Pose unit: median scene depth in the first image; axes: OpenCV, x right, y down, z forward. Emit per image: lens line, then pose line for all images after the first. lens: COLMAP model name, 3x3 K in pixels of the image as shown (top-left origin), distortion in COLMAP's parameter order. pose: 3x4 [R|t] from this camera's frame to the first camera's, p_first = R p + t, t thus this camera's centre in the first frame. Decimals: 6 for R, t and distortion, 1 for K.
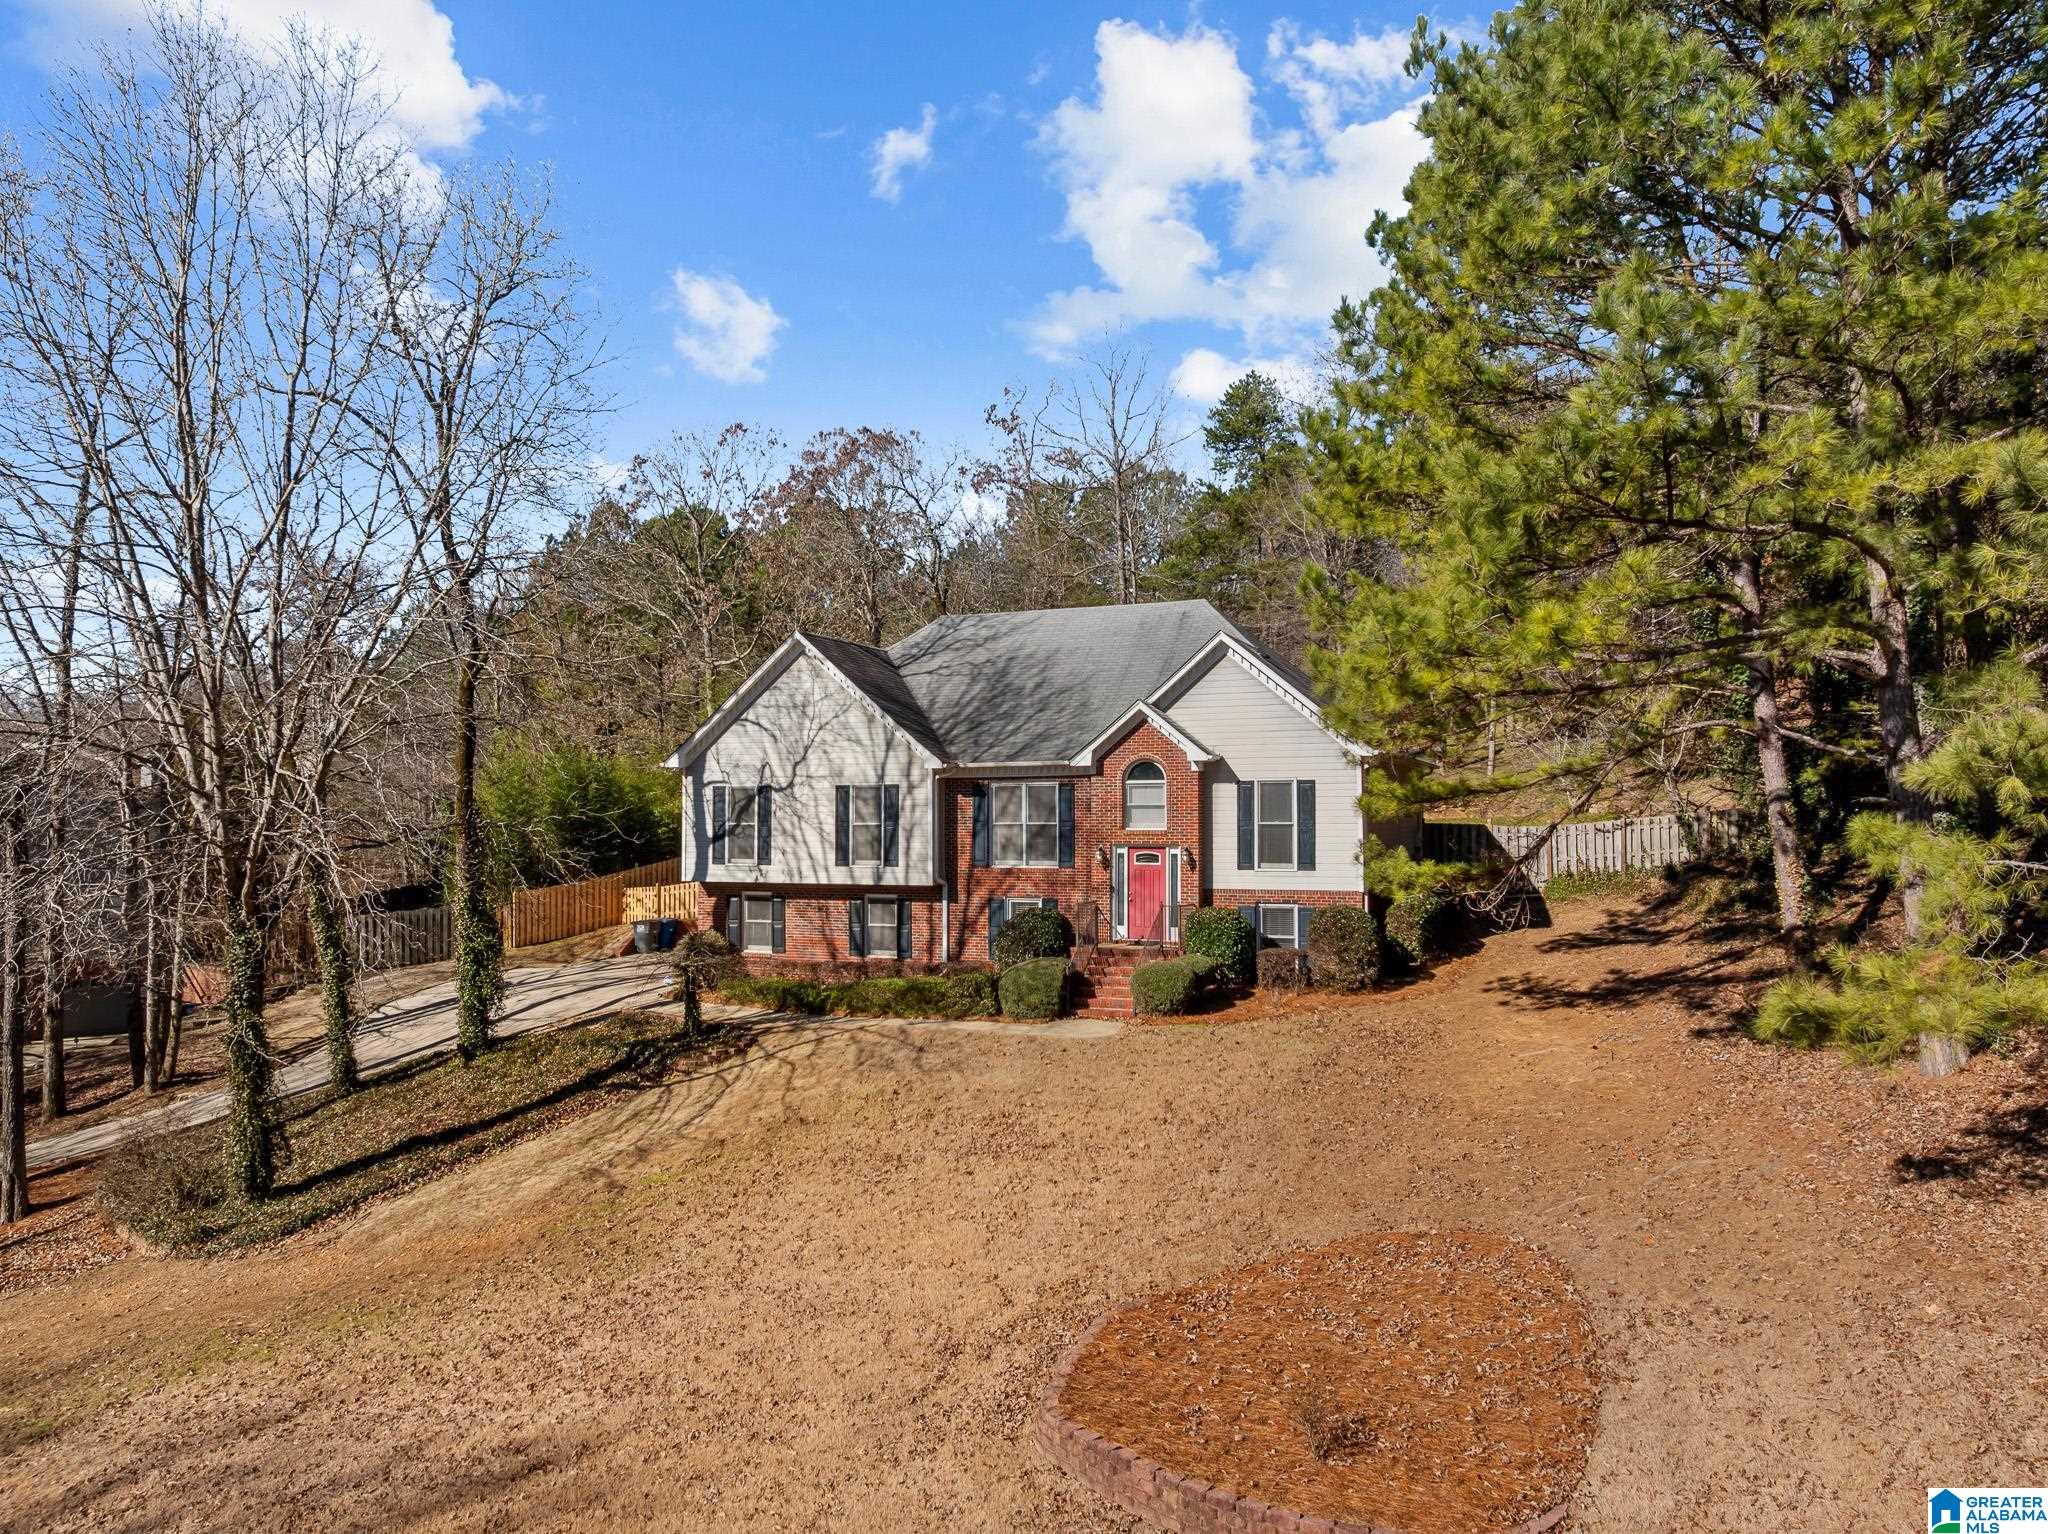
lens RADIAL K [[1439.4, 0, 1032.9], [0, 1439.4, 764.3], [0, 0, 1]] dist [-0.039199, 0.000923]
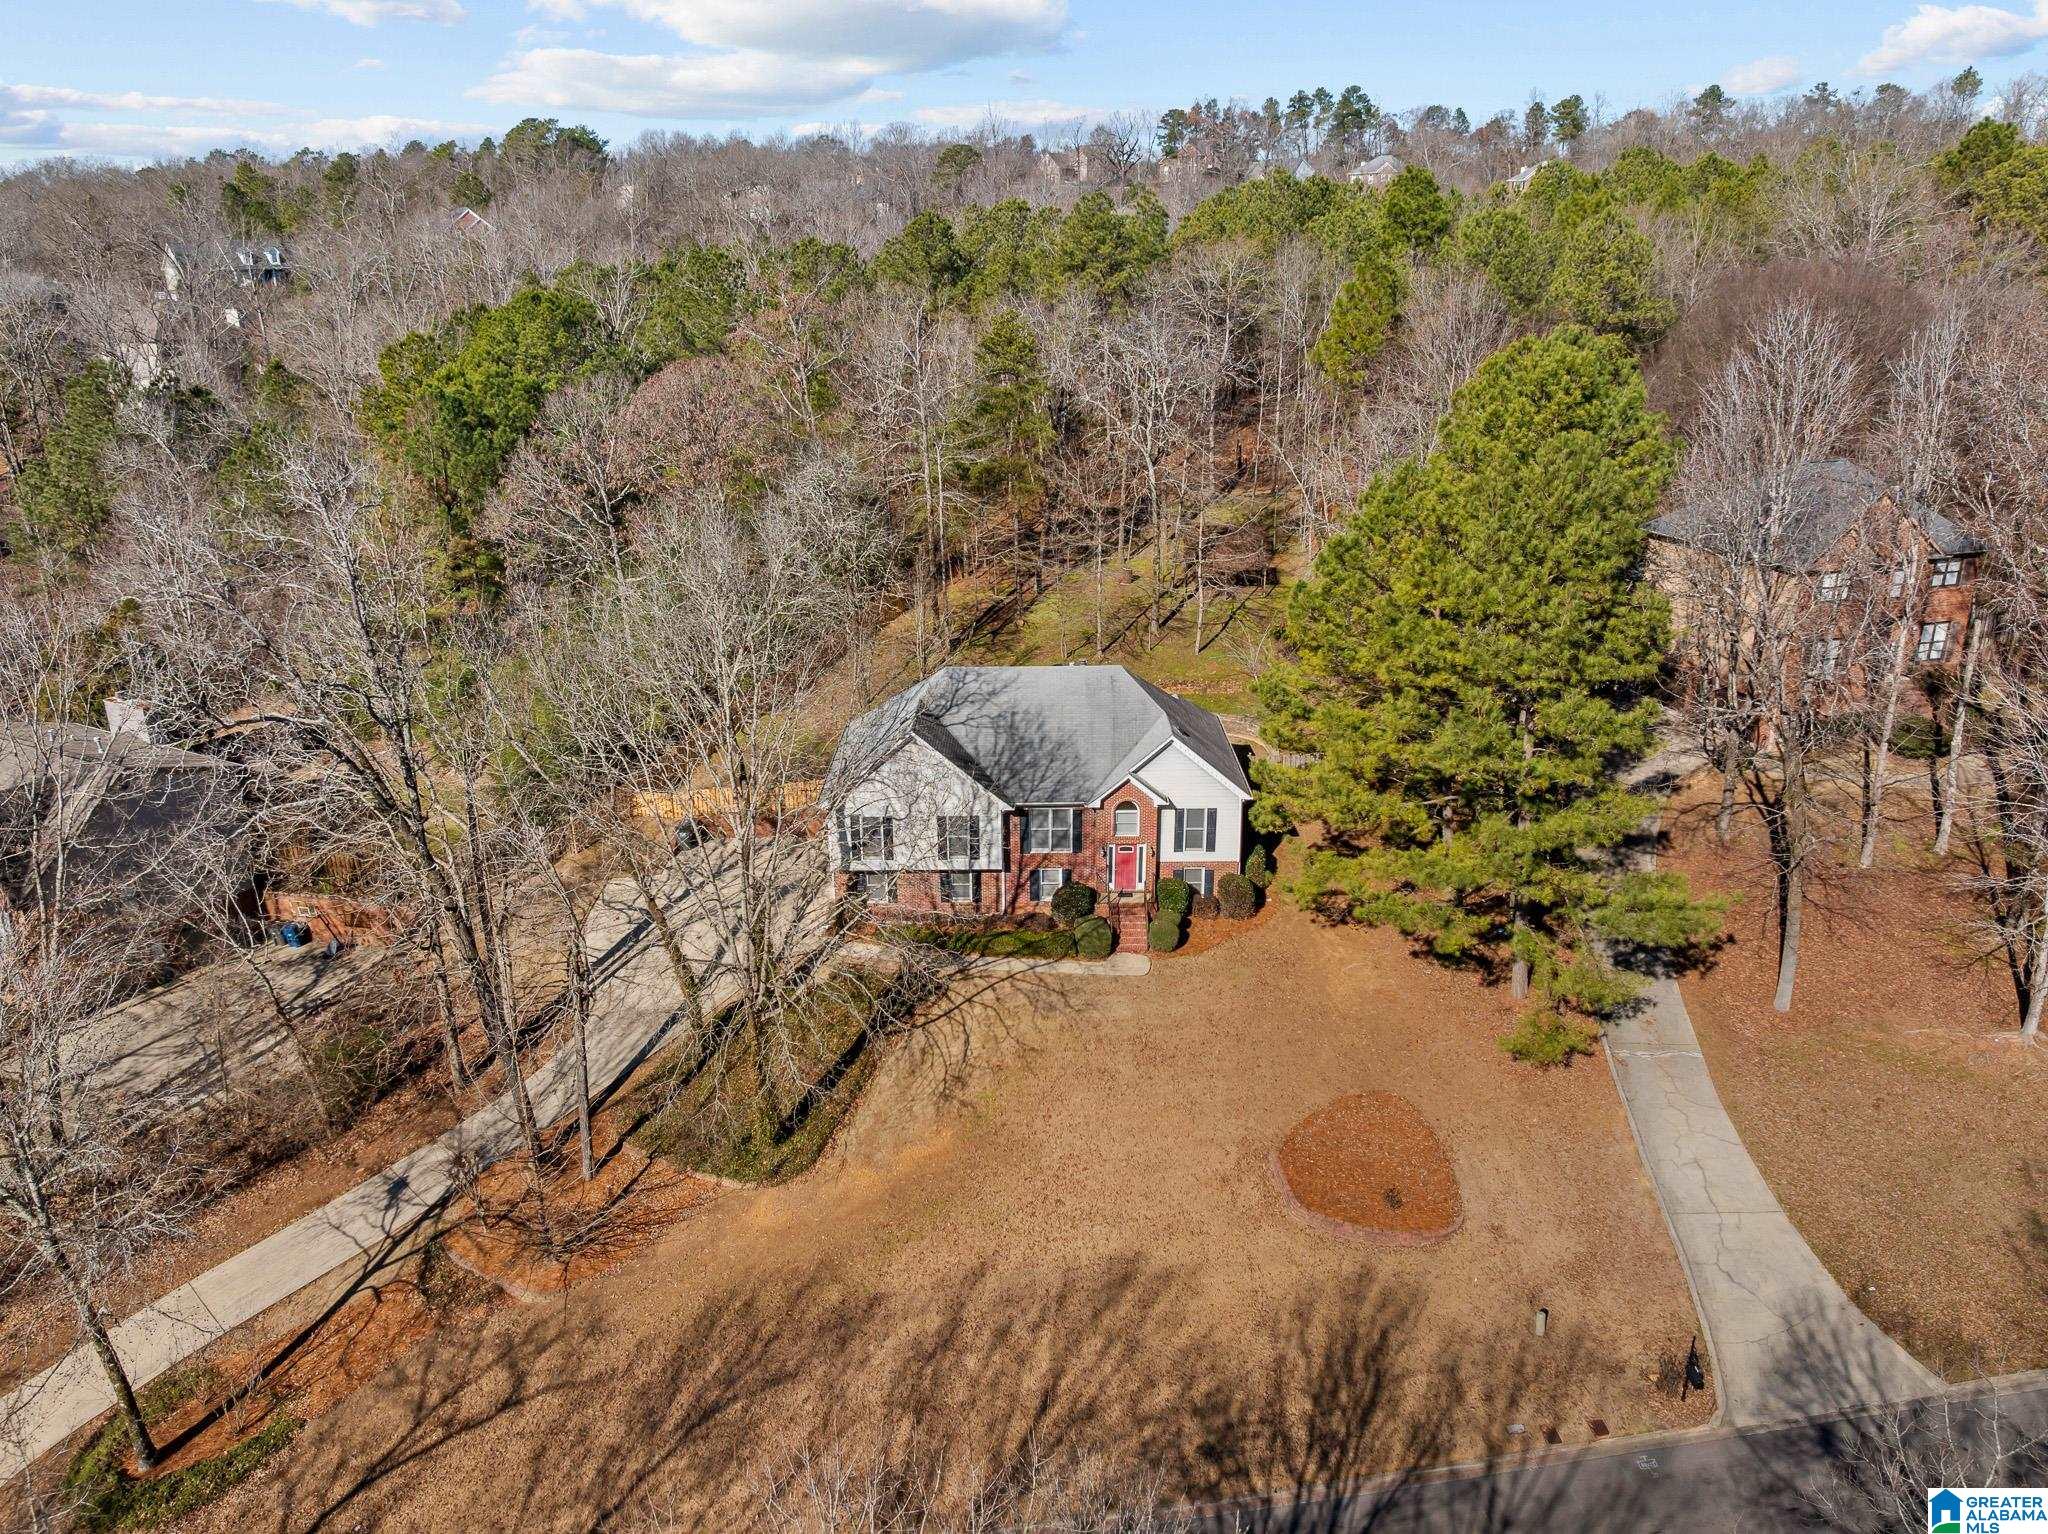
lens RADIAL K [[1434.6, 0, 1028.1], [0, 1434.6, 764.4], [0, 0, 1]] dist [-0.038346, -0.001864]
pose [[0.924780, -0.130711, 0.357348, -0.679116], [-0.007664, 0.932555, 0.360945, -0.699081], [-0.380426, -0.336534, 0.861407, -0.501694]]
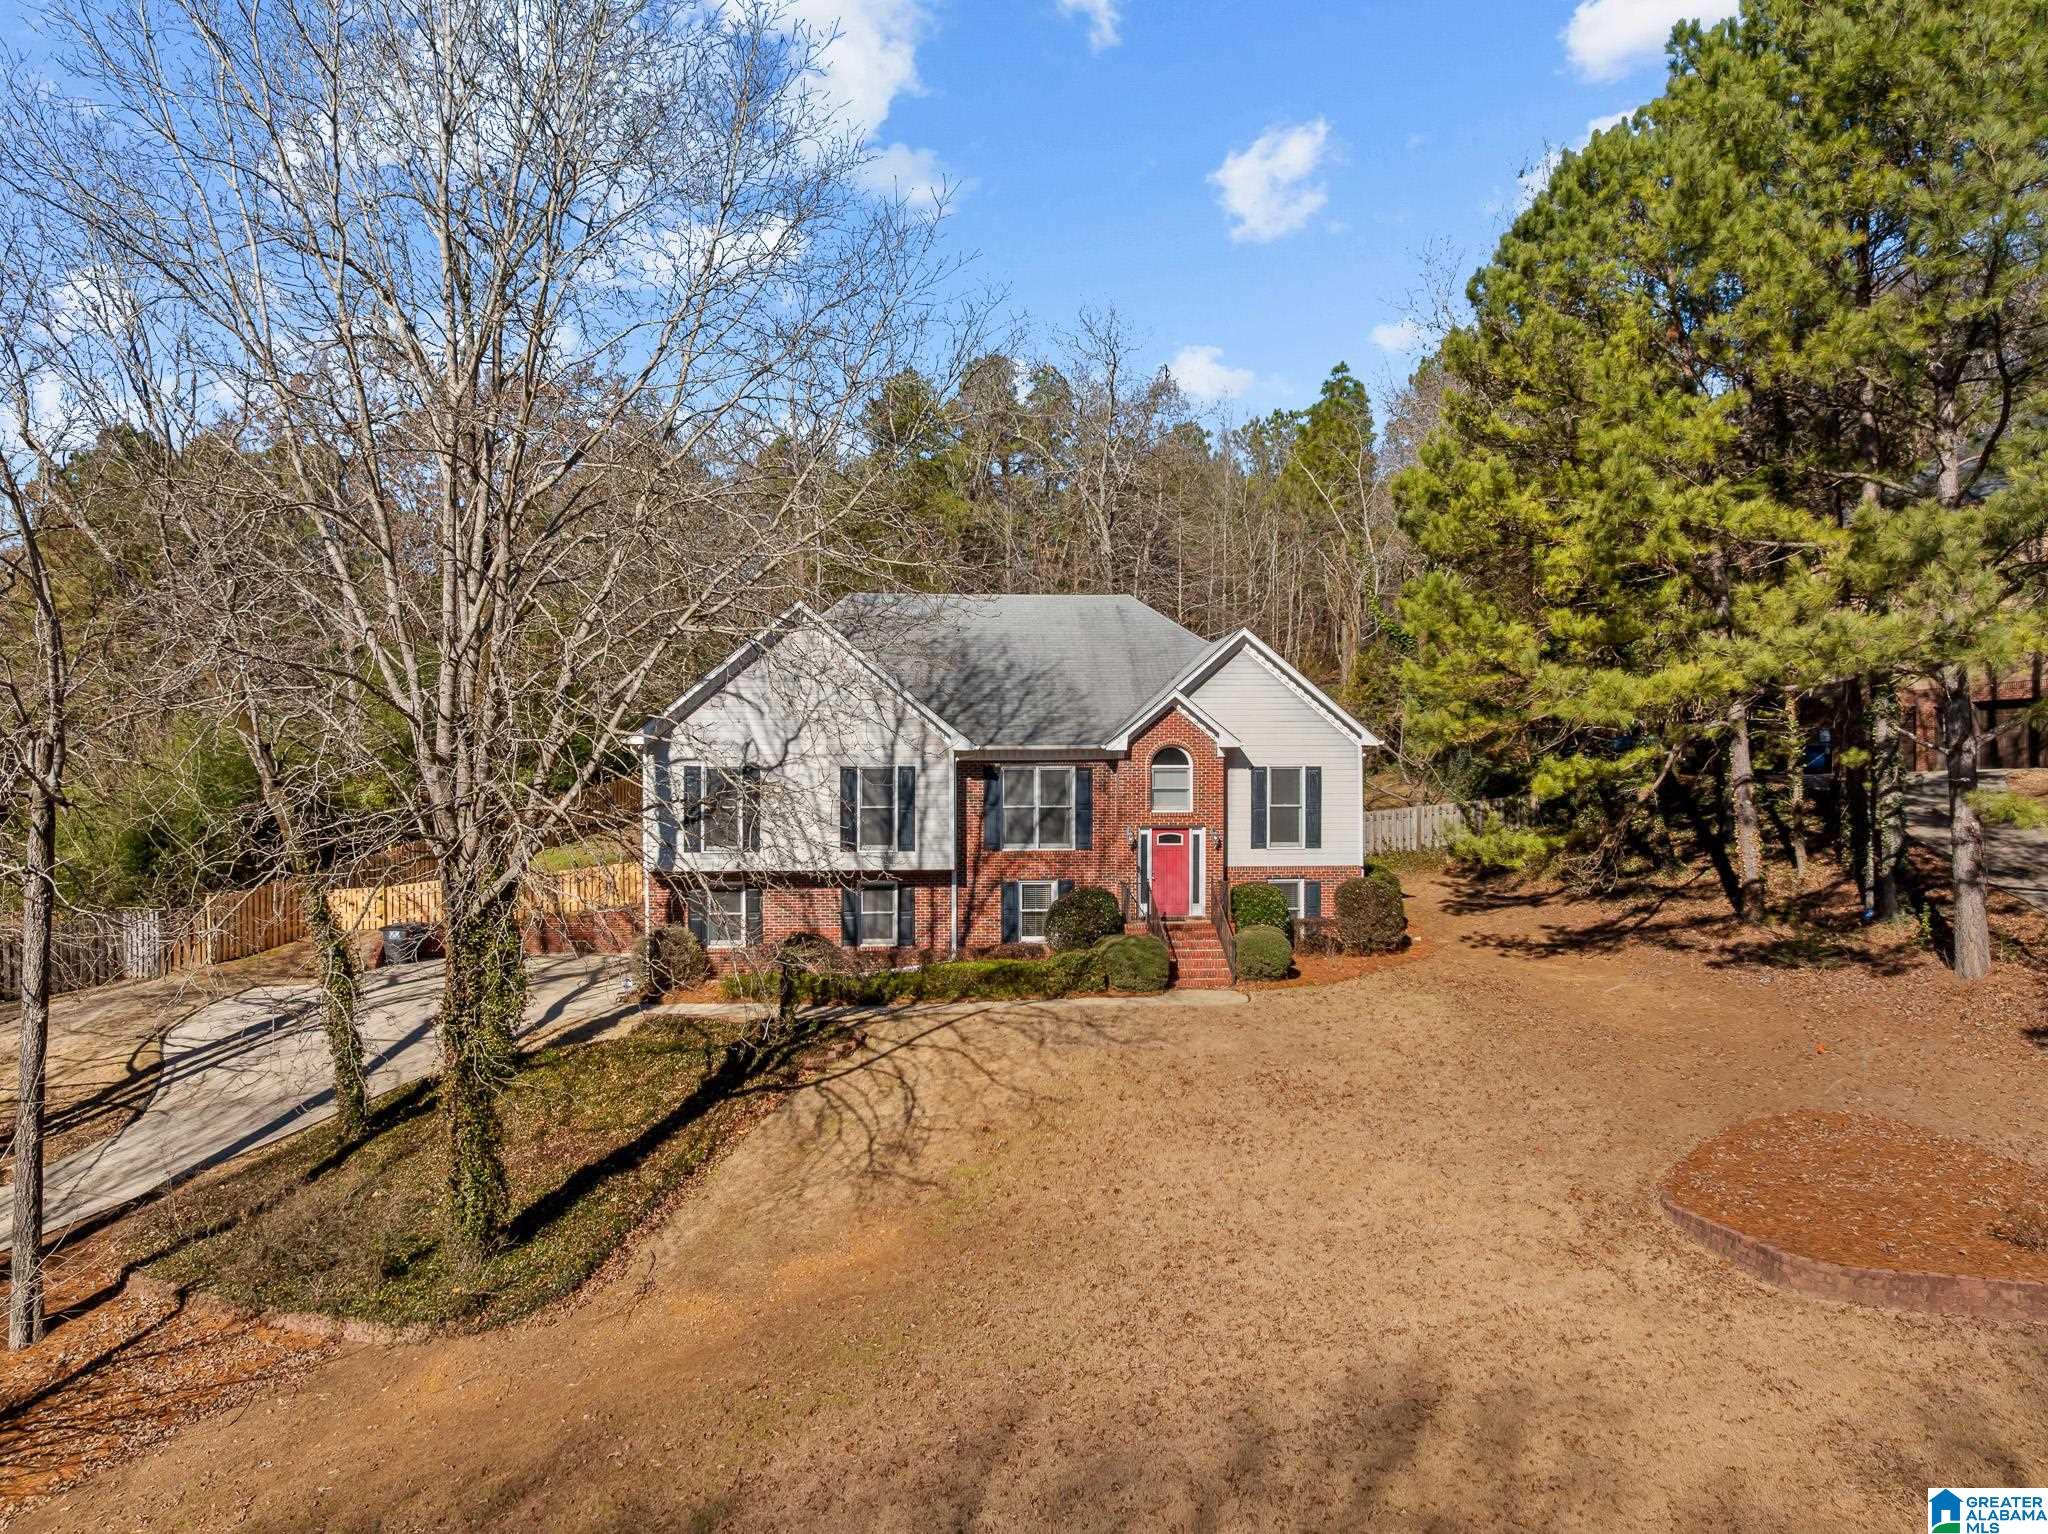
lens RADIAL K [[1472.0, 0, 953.3], [0, 1472.0, 838.5], [0, 0, 1]] dist [-0.023570, -0.001733]
pose [[0.896390, -0.006123, 0.443225, -0.538625], [-0.016038, 0.998802, 0.046235, 0.017582], [-0.442977, -0.048553, 0.895217, 0.105380]]
